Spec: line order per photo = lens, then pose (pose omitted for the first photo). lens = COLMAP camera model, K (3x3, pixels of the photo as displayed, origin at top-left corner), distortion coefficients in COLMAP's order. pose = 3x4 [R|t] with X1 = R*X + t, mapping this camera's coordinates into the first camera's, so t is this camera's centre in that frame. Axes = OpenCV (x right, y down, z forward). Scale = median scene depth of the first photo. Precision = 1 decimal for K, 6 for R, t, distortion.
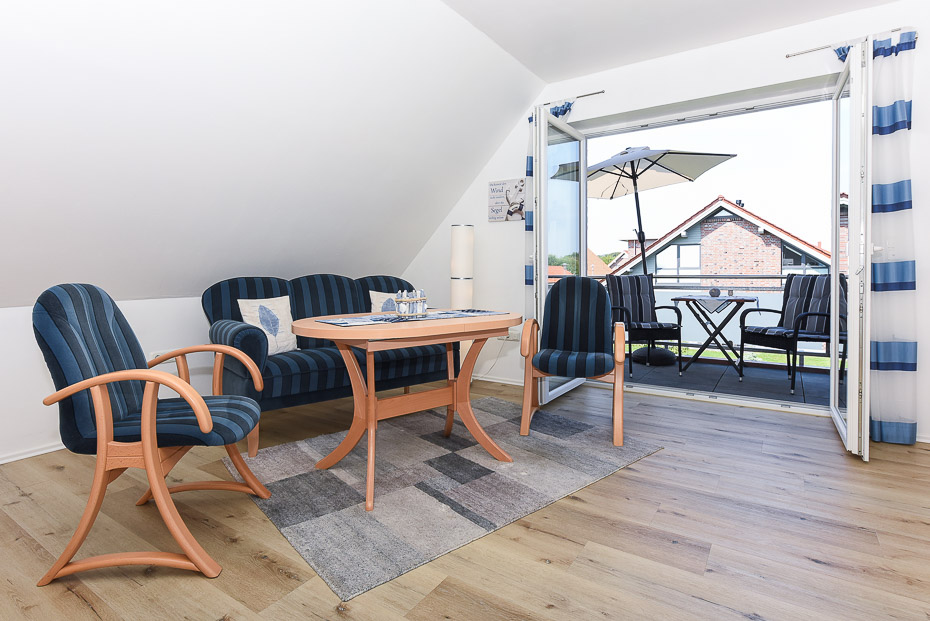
lens RADIAL K [[483.6, 0, 458.1], [0, 483.6, 277.2], [0, 0, 1]] dist [-0.003482, -0.000656]
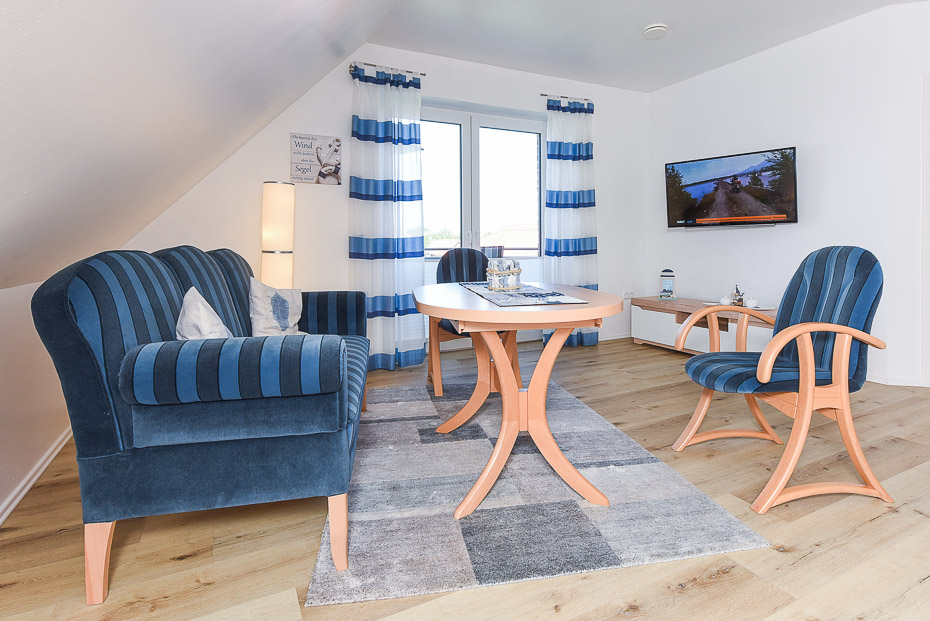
lens RADIAL K [[472.8, 0, 487.8], [0, 472.8, 247.1], [0, 0, 1]] dist [0.008306, 0.001133]
pose [[0.480449, -0.006041, 0.877002, -0.635961], [0.009663, 0.999952, 0.001595, -0.004569], [-0.876970, 0.007708, 0.480484, 0.444623]]
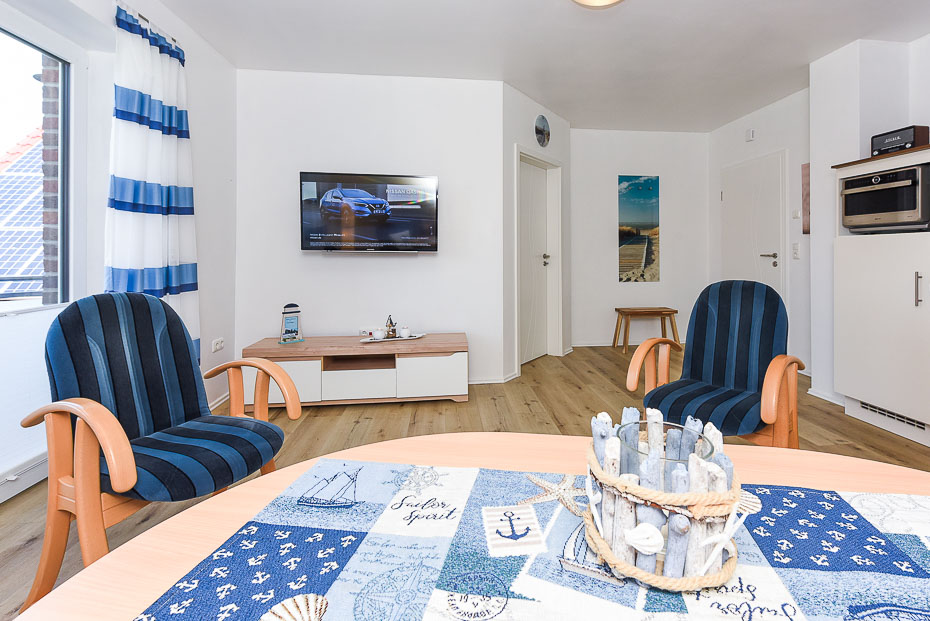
lens RADIAL K [[428.0, 0, 489.5], [0, 428.0, 250.7], [0, 0, 1]] dist [-0.001487, -0.002517]
pose [[-0.642324, 0.011243, 0.766351, -0.202101], [0.010060, 0.999930, -0.006237, -0.043637], [-0.766368, 0.003703, -0.642392, 0.940272]]
